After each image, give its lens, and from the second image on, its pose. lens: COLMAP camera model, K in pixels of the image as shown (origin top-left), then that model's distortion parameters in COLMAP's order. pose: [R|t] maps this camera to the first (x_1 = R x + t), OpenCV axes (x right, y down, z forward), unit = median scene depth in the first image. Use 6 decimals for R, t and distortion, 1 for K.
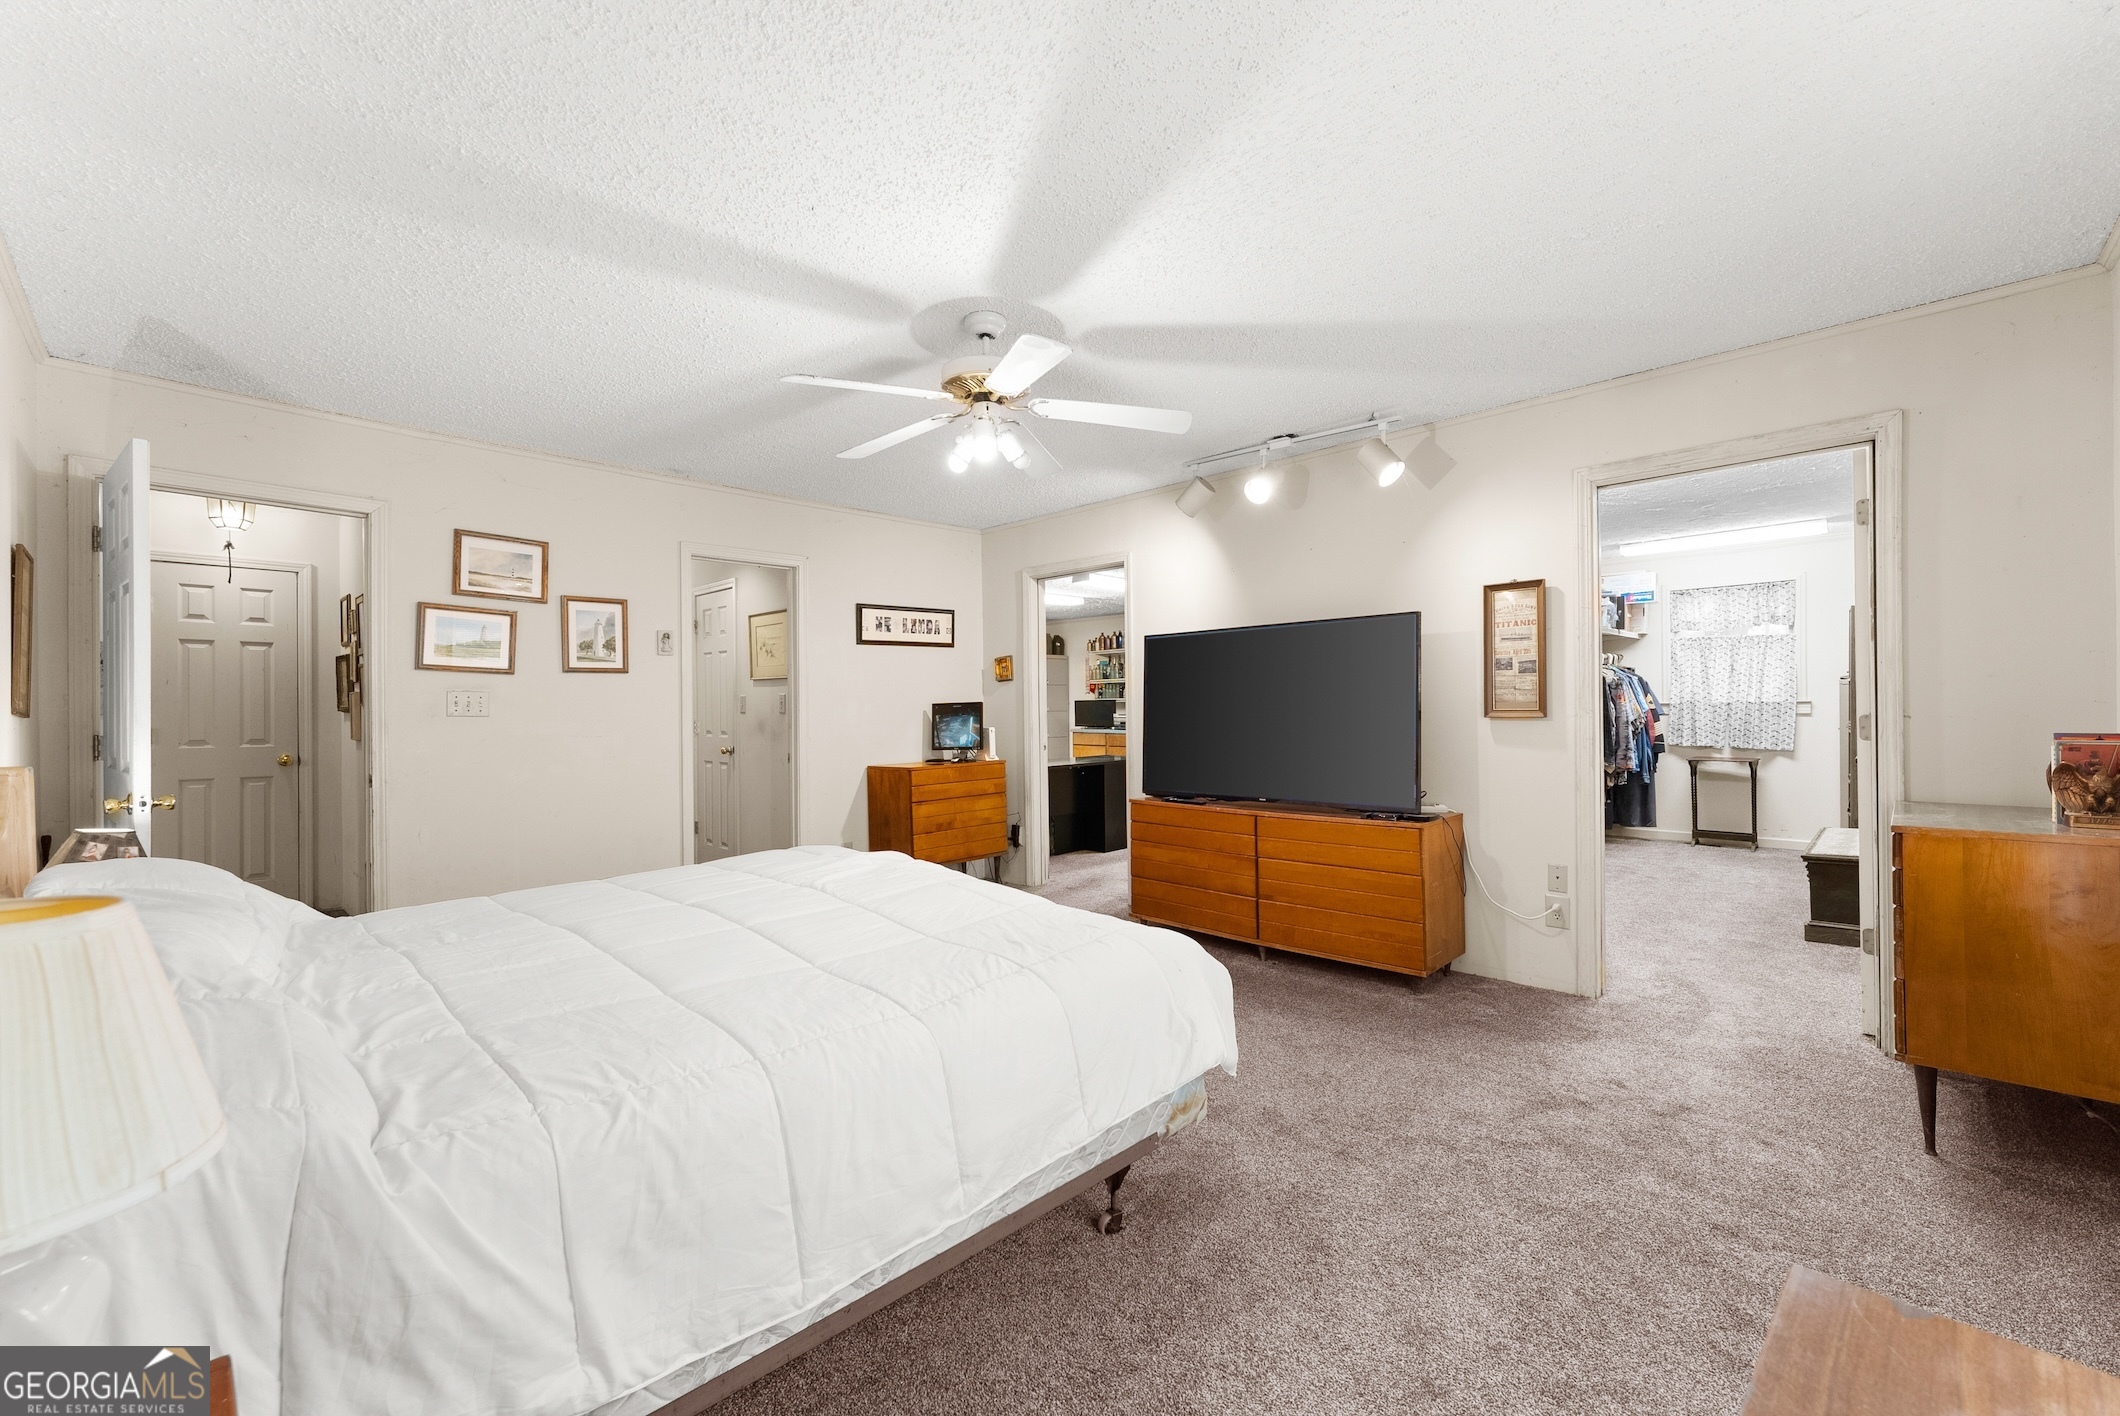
lens RADIAL K [[852.5, 0, 1059.1], [0, 852.5, 722.8], [0, 0, 1]] dist [-0.000124, -0.000506]
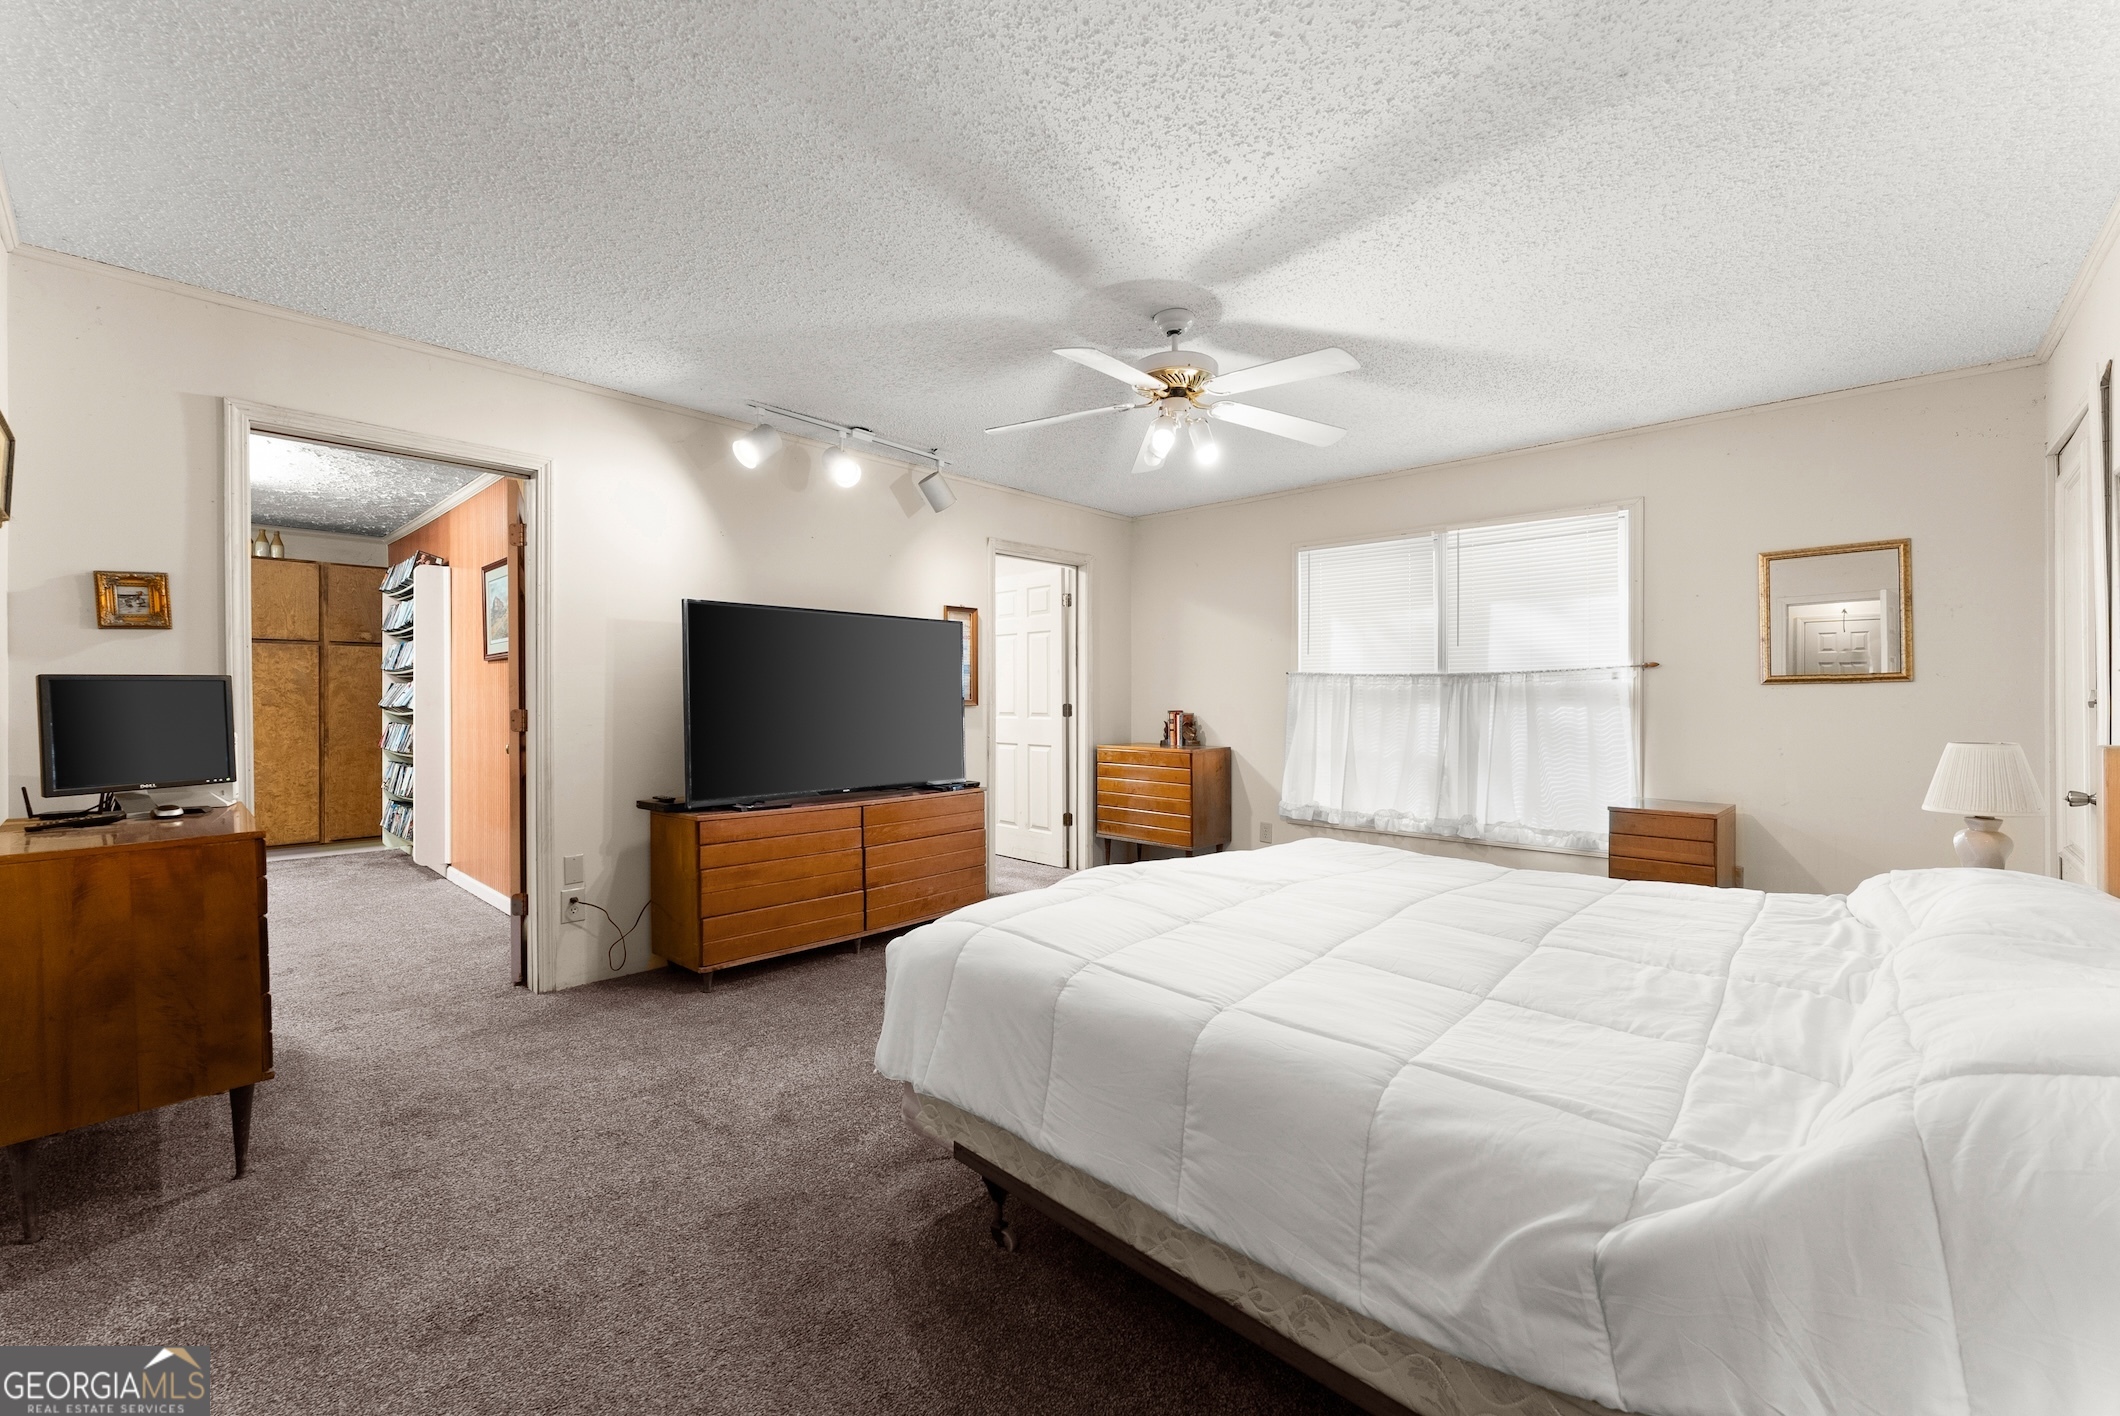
lens RADIAL K [[852.5, 0, 1059.1], [0, 852.5, 722.8], [0, 0, 1]] dist [-0.000124, -0.000506]
pose [[-0.013338, -0.020551, 0.999700, -0.716695], [0.017823, 0.999625, 0.020787, -0.003867], [-0.999752, 0.018095, -0.012967, 0.739304]]
